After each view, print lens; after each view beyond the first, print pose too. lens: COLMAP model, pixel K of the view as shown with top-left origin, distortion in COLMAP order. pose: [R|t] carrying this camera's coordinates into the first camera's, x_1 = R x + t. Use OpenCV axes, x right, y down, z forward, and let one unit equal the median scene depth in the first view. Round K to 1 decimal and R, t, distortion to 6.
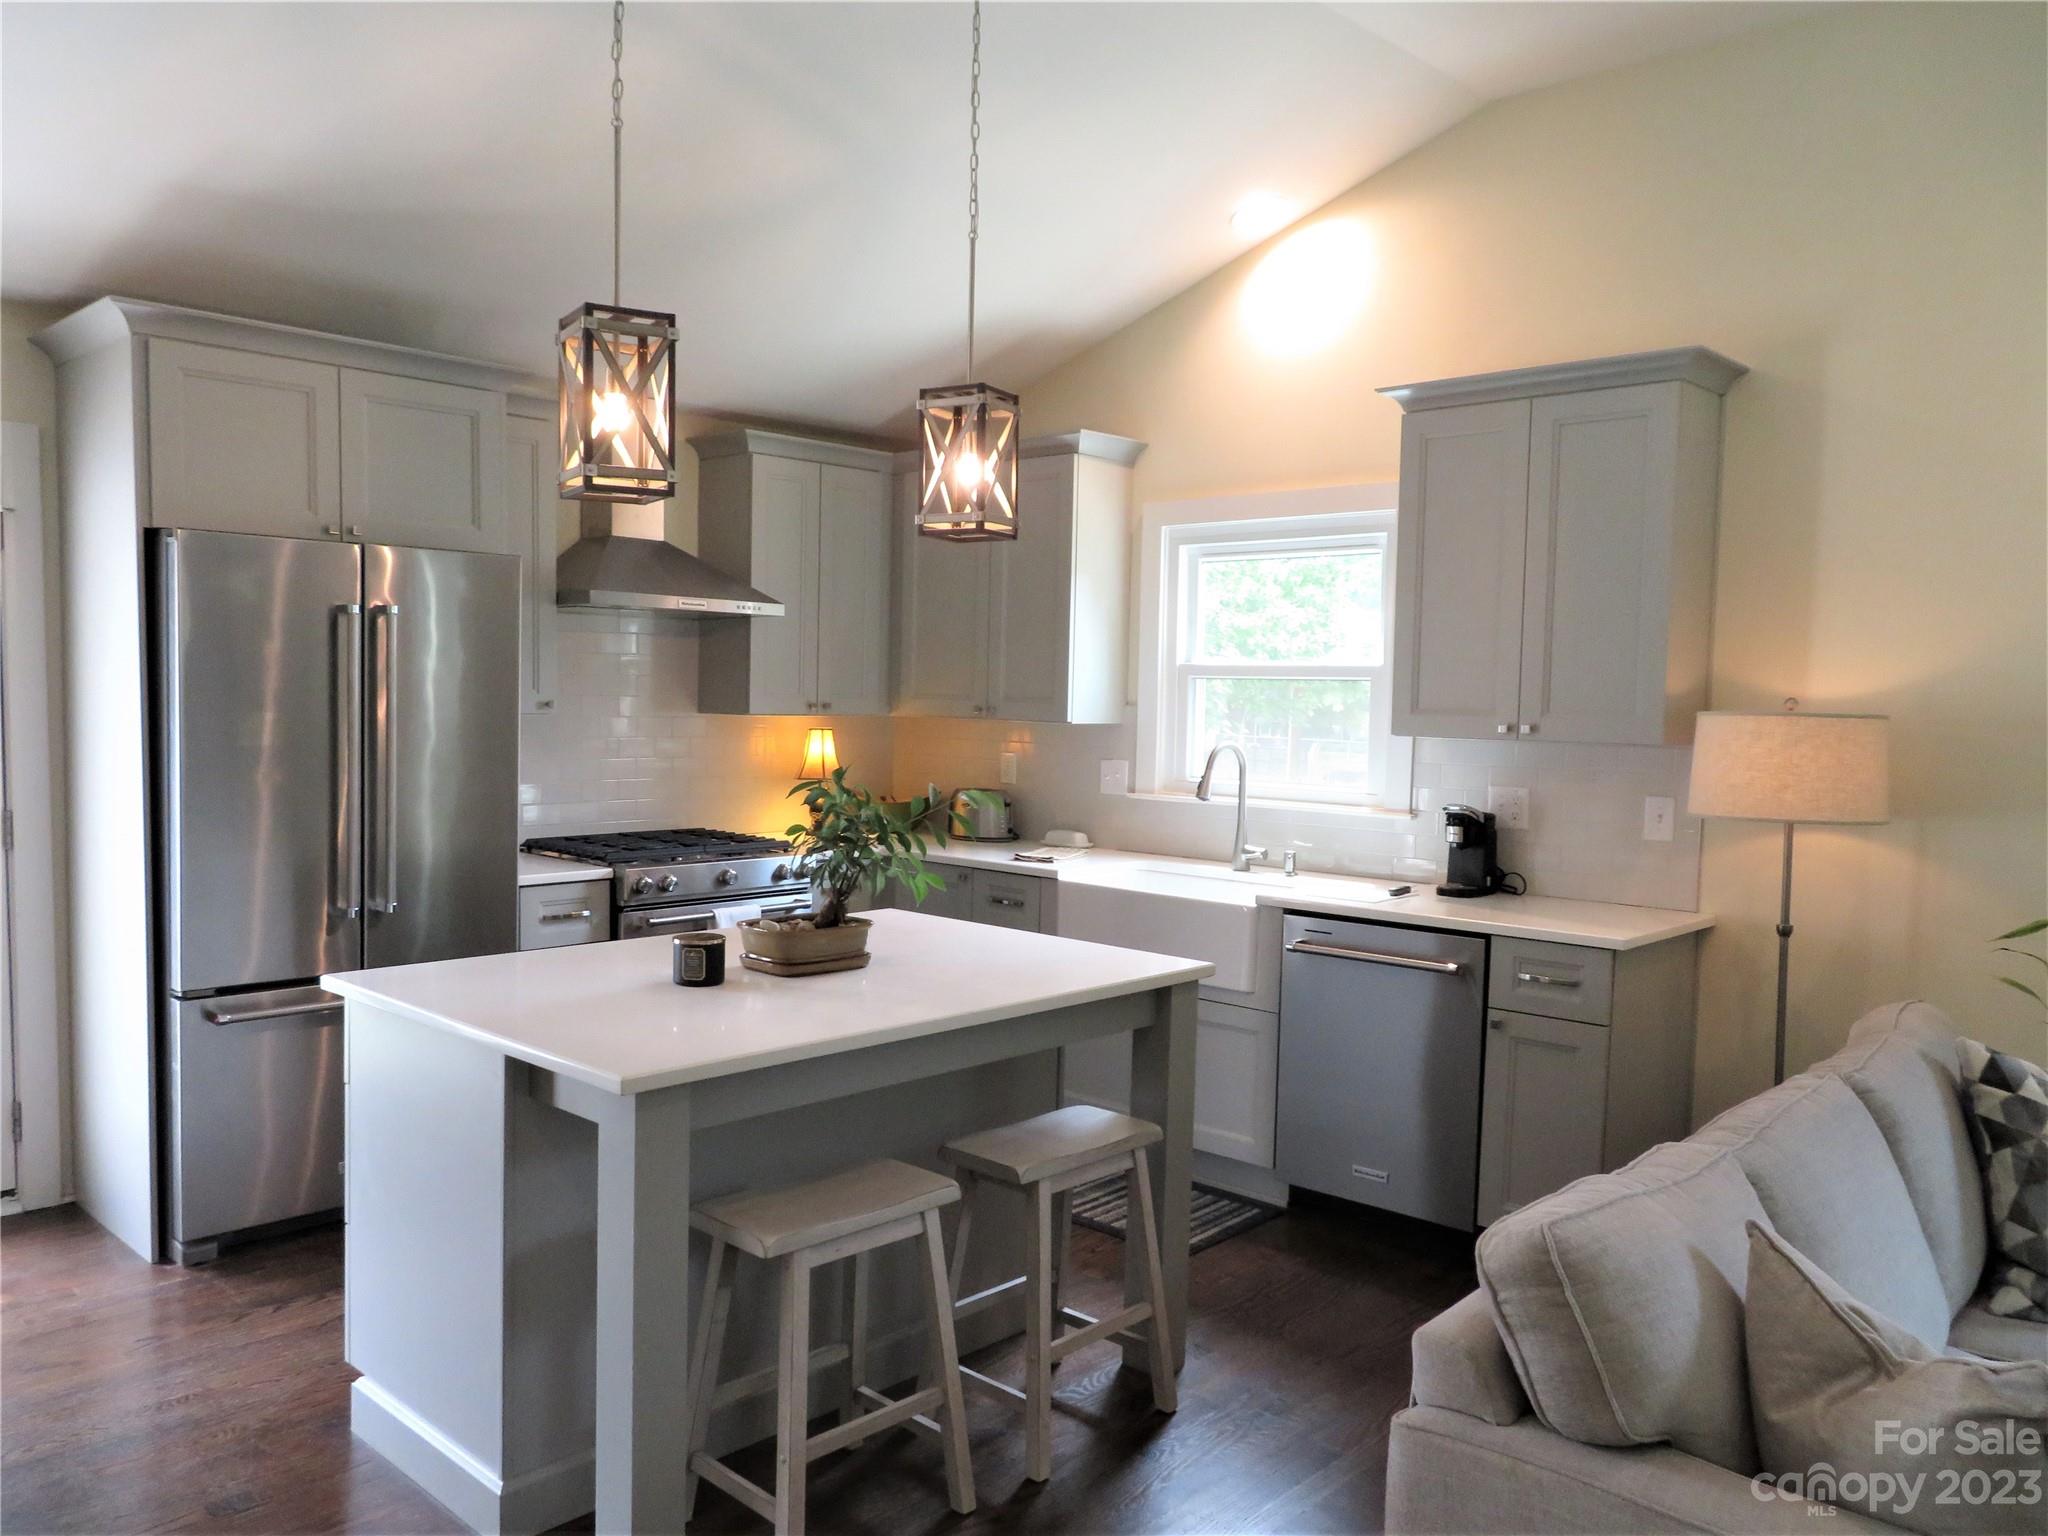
lens RADIAL K [[1535.0, 0, 989.9], [0, 1535.0, 766.7], [0, 0, 1]] dist [-0.007141, -0.000288]
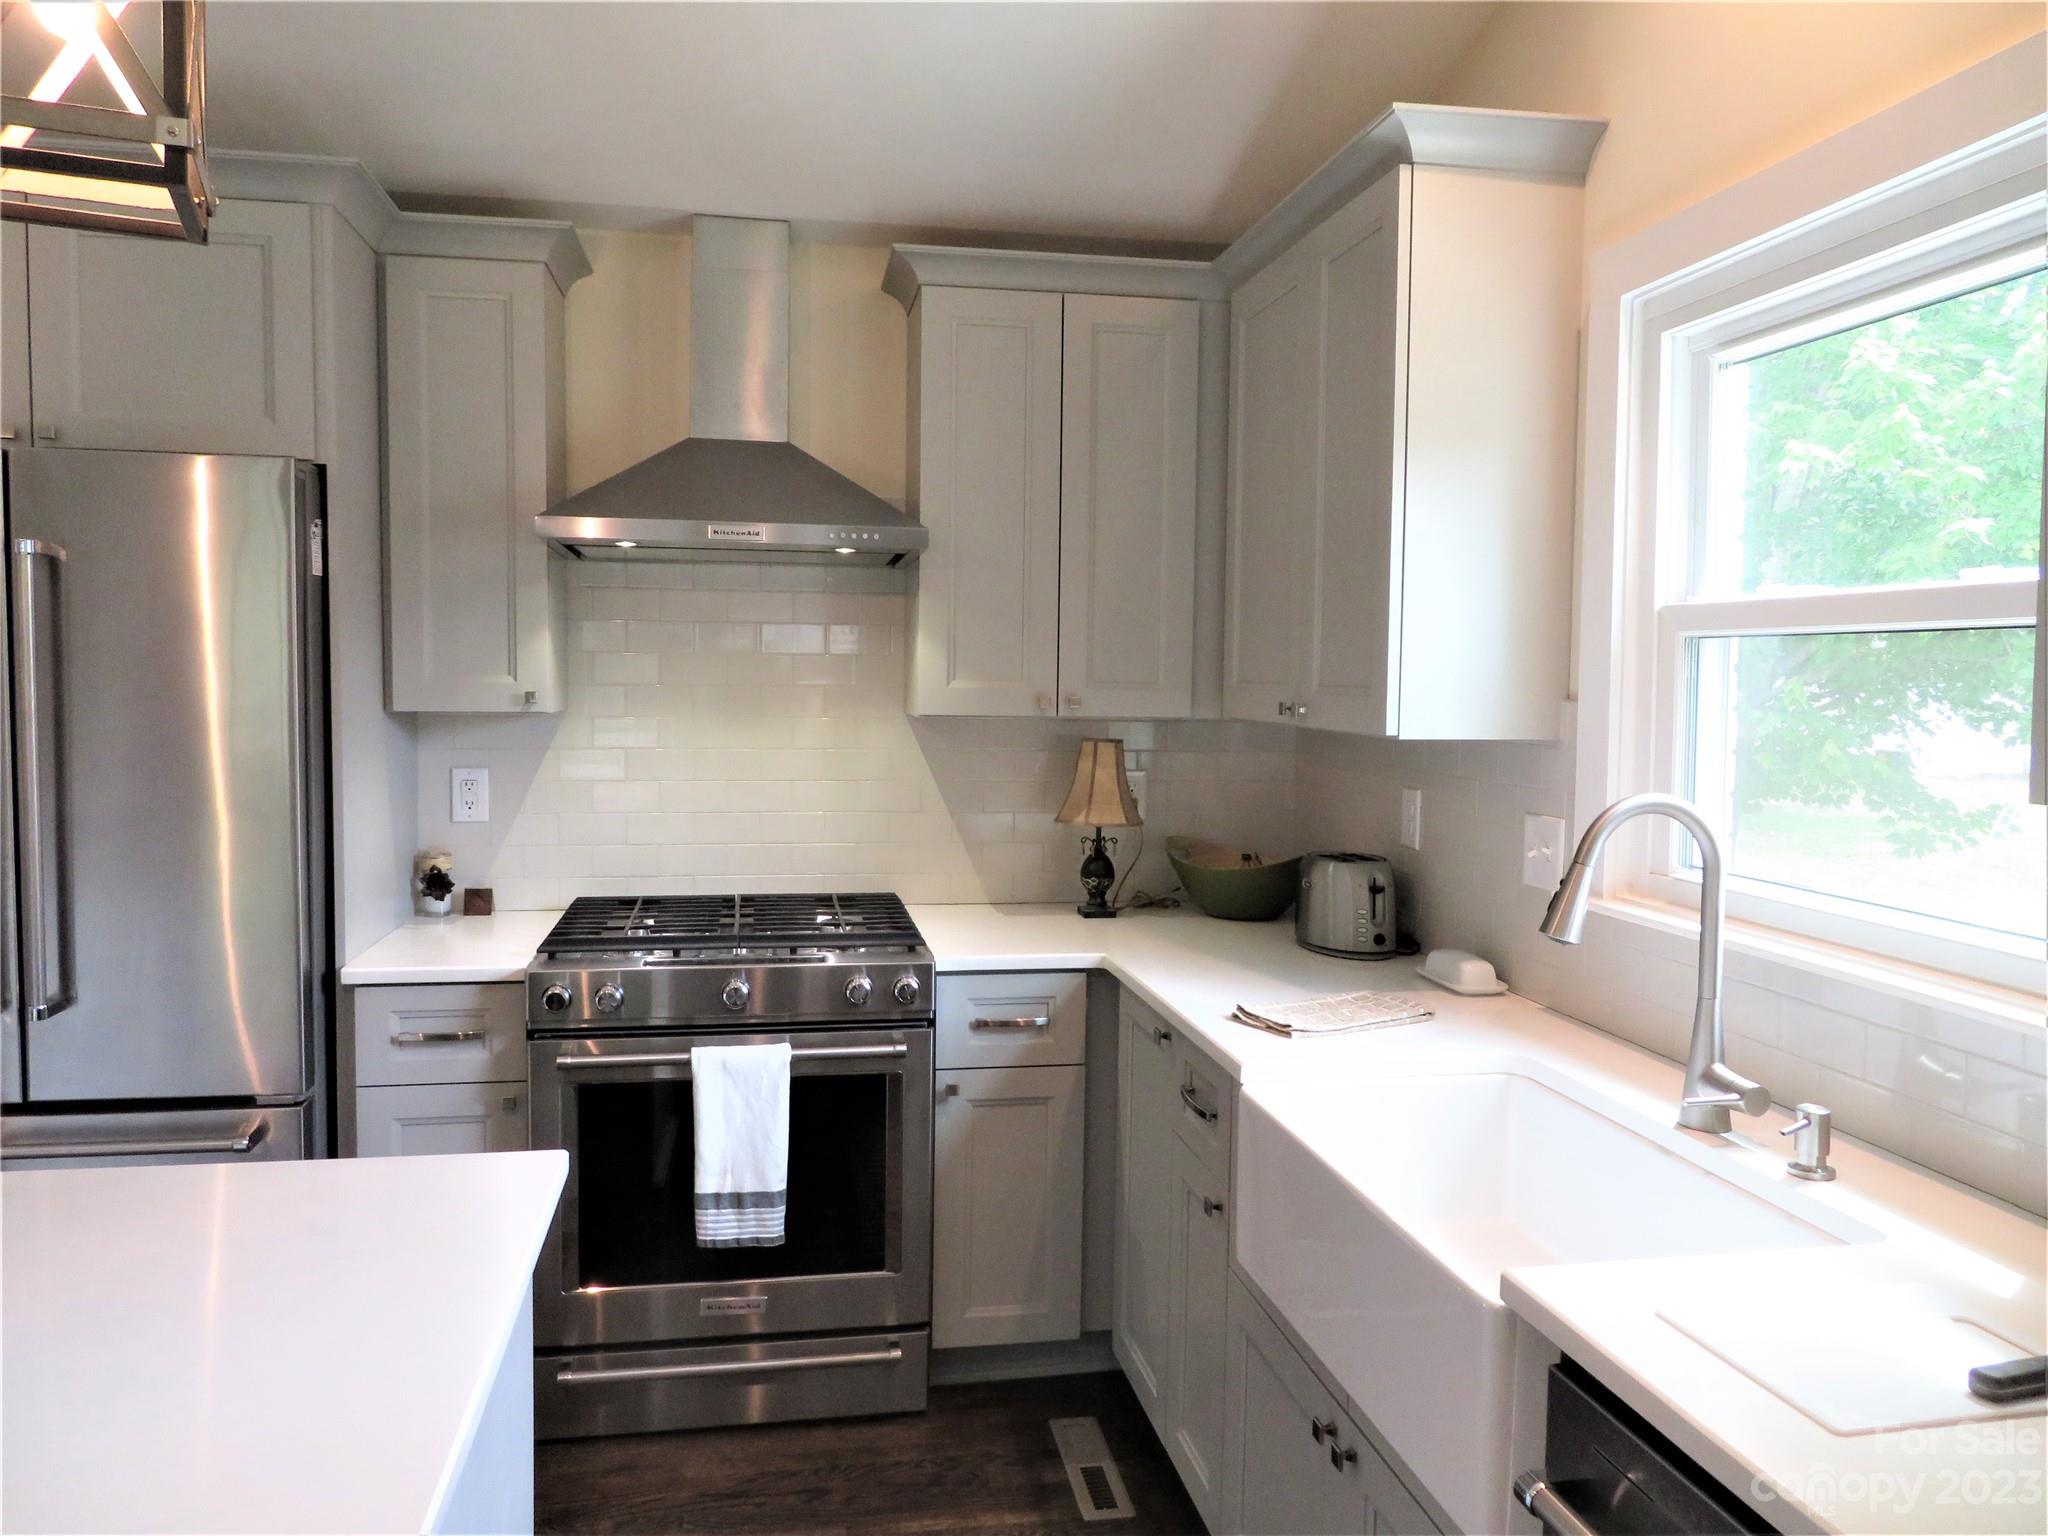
lens RADIAL K [[1474.3, 0, 1011.7], [0, 1474.3, 745.2], [0, 0, 1]] dist [-0.001085, 0.000164]
pose [[0.804542, 0.017914, -0.593626, 0.268117], [-0.024517, 0.999695, -0.003060, -0.025447], [0.593390, 0.017016, 0.804735, 0.661944]]
